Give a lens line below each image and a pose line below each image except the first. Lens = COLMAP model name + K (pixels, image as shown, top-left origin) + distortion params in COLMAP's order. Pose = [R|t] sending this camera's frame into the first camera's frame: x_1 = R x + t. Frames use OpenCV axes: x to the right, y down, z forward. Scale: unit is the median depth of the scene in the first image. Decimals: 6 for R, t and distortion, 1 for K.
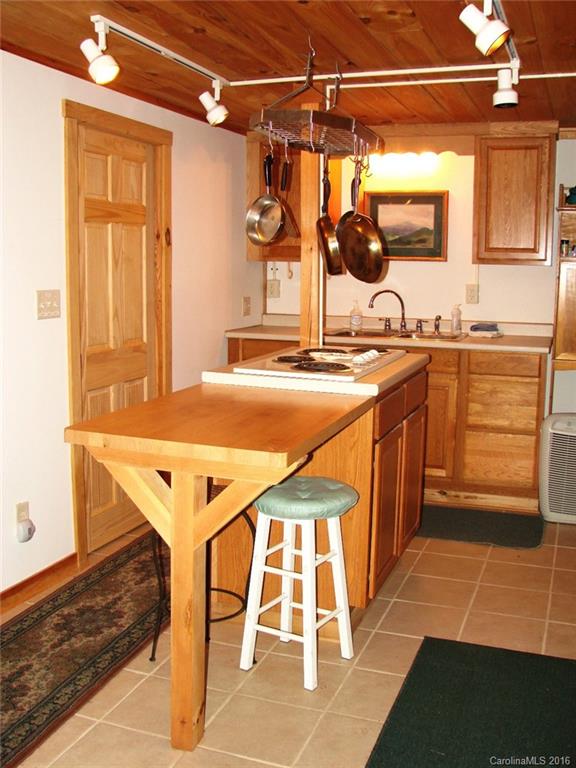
lens RADIAL K [[818.6, 0, 283.9], [0, 818.6, 394.6], [0, 0, 1]] dist [-0.205114, 0.205212]
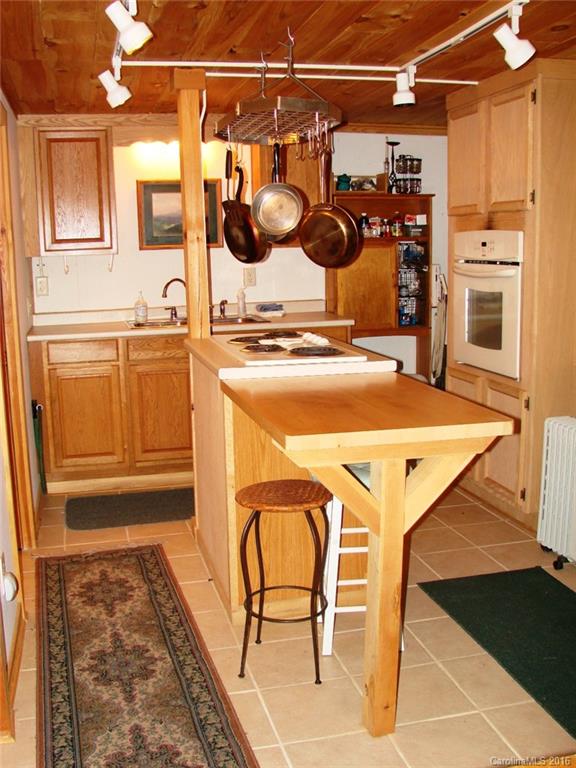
lens RADIAL K [[818.6, 0, 283.9], [0, 818.6, 394.6], [0, 0, 1]] dist [-0.205114, 0.205212]
pose [[0.826742, -0.130316, 0.547280, -0.520801], [0.122618, 0.991154, 0.050777, -0.034309], [-0.549056, 0.025127, 0.835408, 0.152899]]
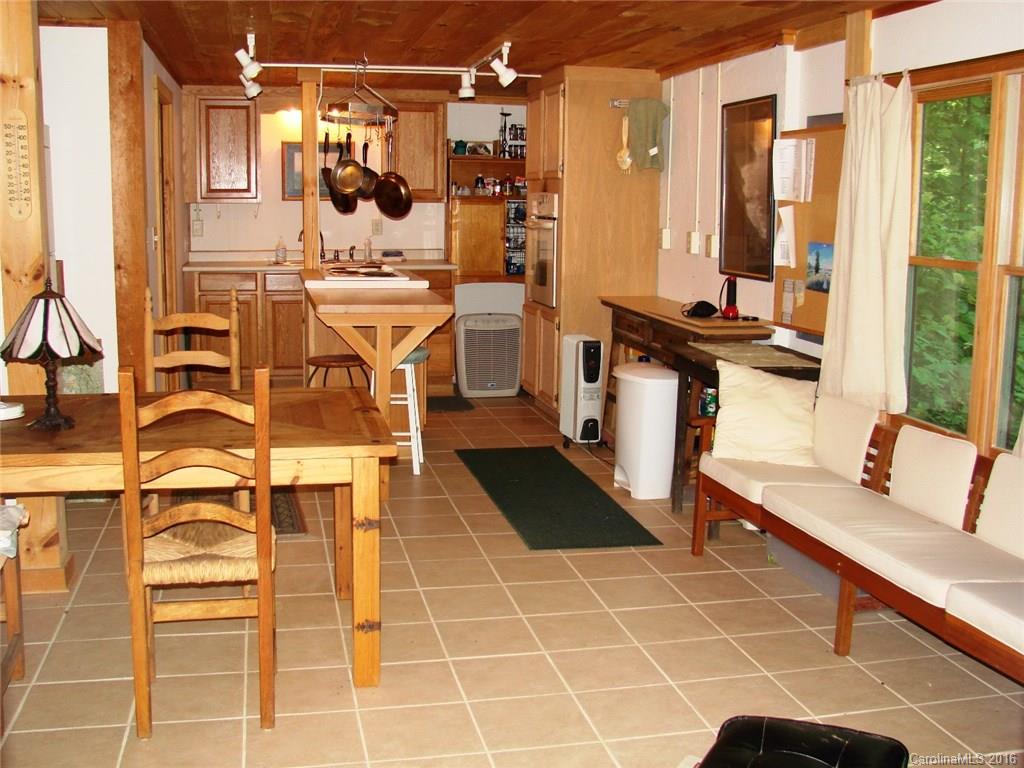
lens RADIAL K [[1091.5, 0, 512.0], [0, 1091.5, 384.0], [0, 0, 1]] dist [-0.205114, 0.205212]
pose [[0.838238, -0.090390, 0.537761, -0.776611], [0.084515, 0.995785, 0.035639, 0.108354], [-0.538716, 0.015575, 0.842344, -0.743259]]
